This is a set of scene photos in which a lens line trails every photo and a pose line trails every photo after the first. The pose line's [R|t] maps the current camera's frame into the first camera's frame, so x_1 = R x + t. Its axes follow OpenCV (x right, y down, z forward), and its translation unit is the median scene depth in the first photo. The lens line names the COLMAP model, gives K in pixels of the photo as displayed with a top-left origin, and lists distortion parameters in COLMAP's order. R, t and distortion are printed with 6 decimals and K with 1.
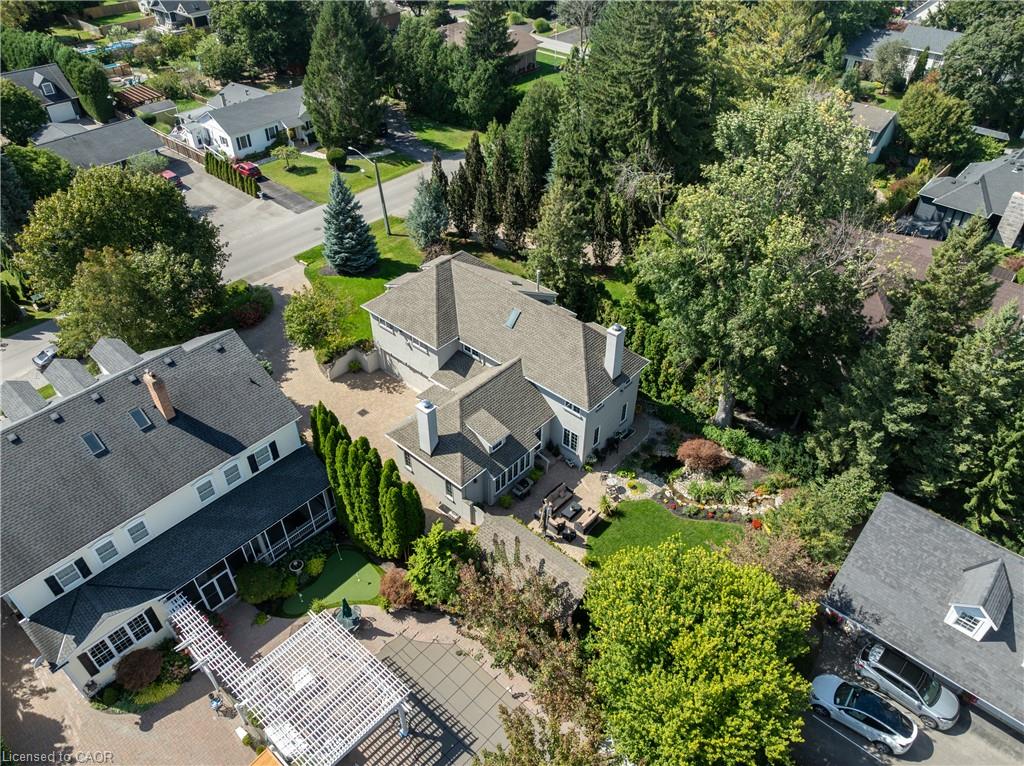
lens RADIAL K [[729.8, 0, 512.0], [0, 729.8, 383.0], [0, 0, 1]] dist [-0.057936, 0.024480]
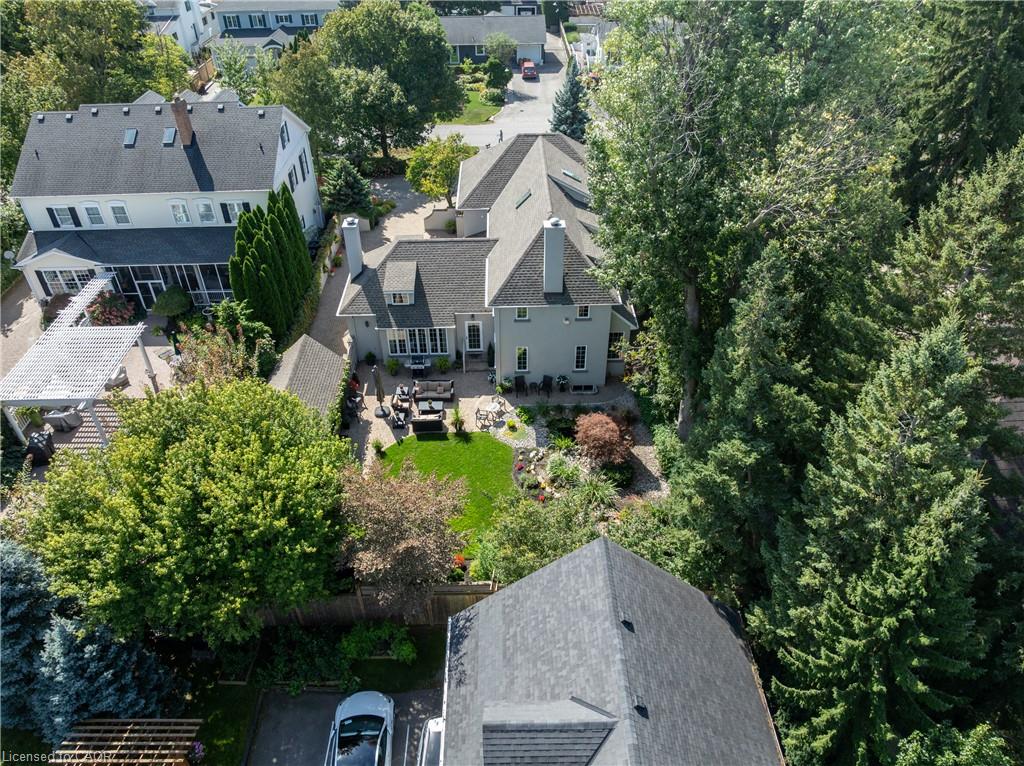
lens RADIAL K [[729.8, 0, 512.0], [0, 729.8, 383.0], [0, 0, 1]] dist [-0.057936, 0.024480]
pose [[0.682961, 0.448915, -0.576228, 0.620717], [-0.450834, 0.879739, 0.151026, -0.021938], [0.574728, 0.156638, 0.803214, 0.356012]]
